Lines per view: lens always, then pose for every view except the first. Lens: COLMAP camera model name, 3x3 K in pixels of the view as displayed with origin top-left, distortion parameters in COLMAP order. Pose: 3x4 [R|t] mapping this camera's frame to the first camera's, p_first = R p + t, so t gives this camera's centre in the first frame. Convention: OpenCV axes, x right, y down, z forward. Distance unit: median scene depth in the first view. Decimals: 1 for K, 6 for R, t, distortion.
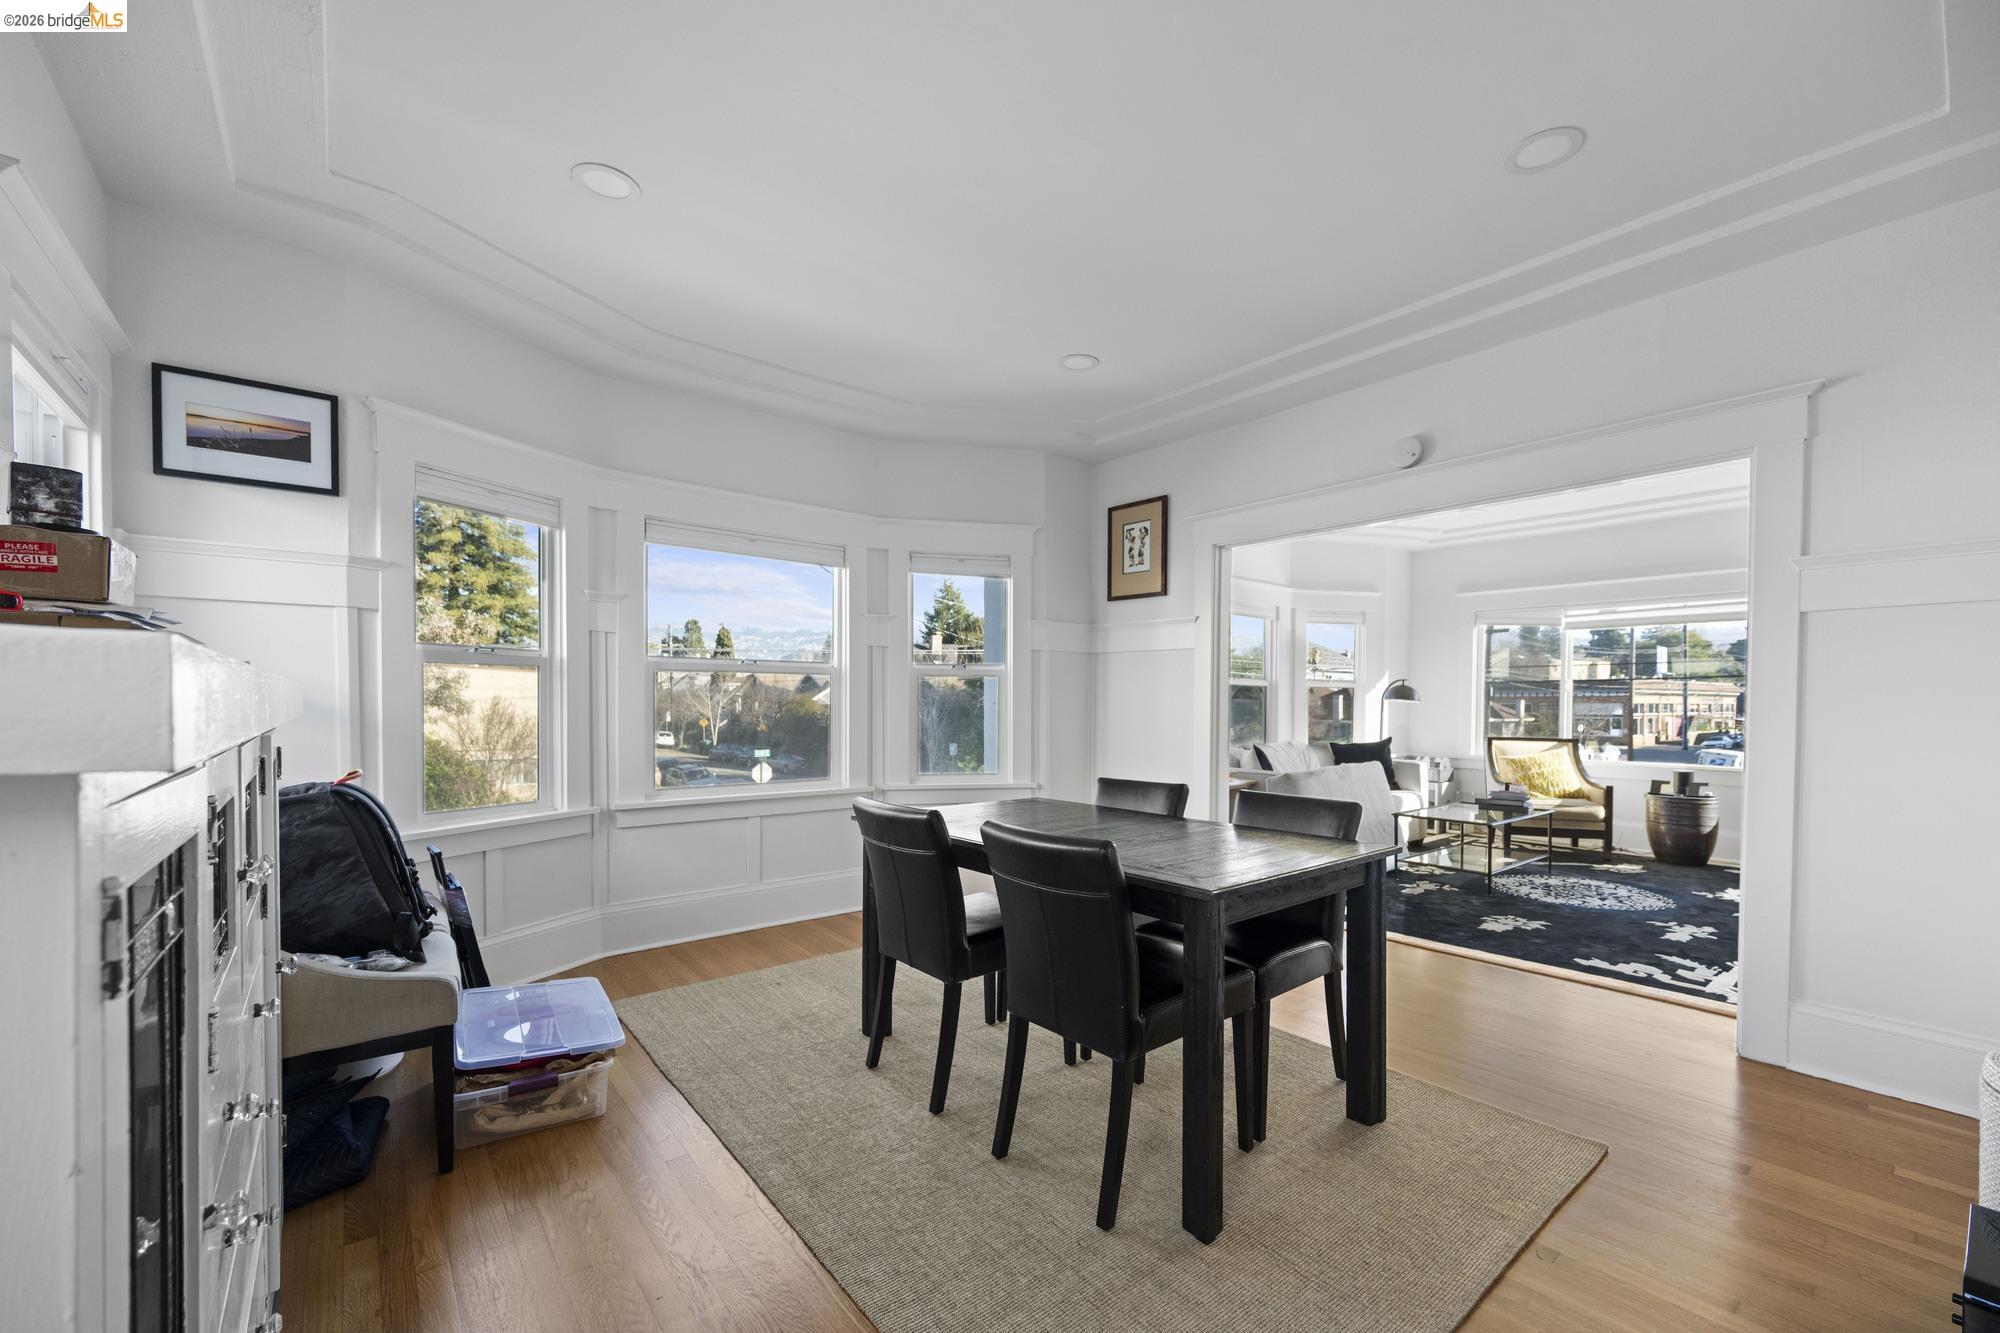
lens RADIAL K [[794.5, 0, 1013.5], [0, 794.5, 707.4], [0, 0, 1]] dist [0.001966, -0.000536]
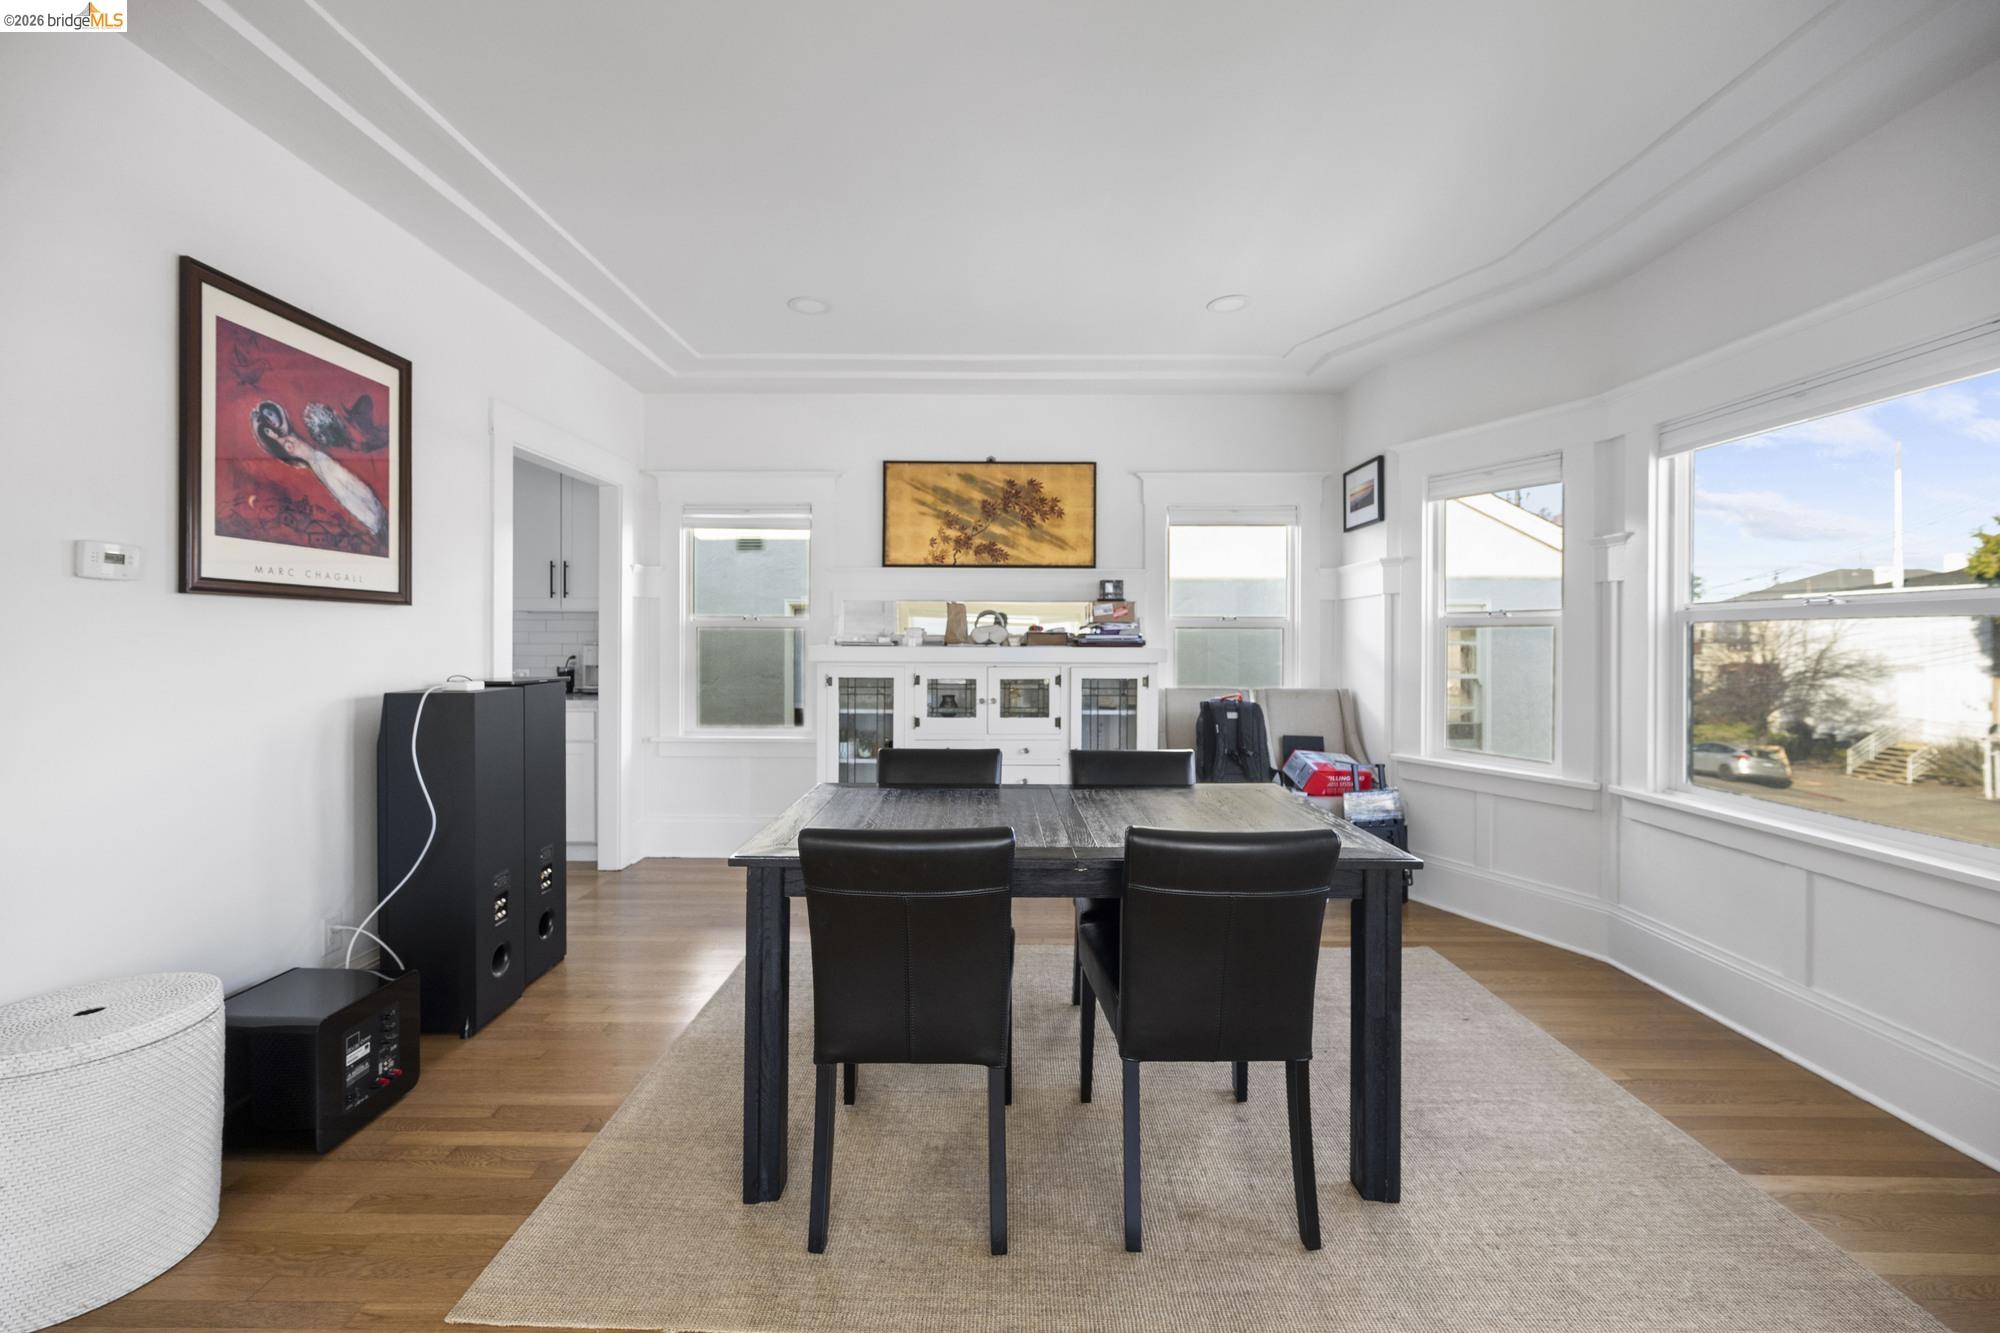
lens RADIAL K [[794.5, 0, 1007.2], [0, 794.5, 650.4], [0, 0, 1]] dist [0.001966, -0.000536]
pose [[-0.631152, 0.003455, -0.775652, 0.298490], [-0.012349, 0.999819, 0.014502, -0.013512], [0.775561, 0.018732, -0.630995, 0.558145]]
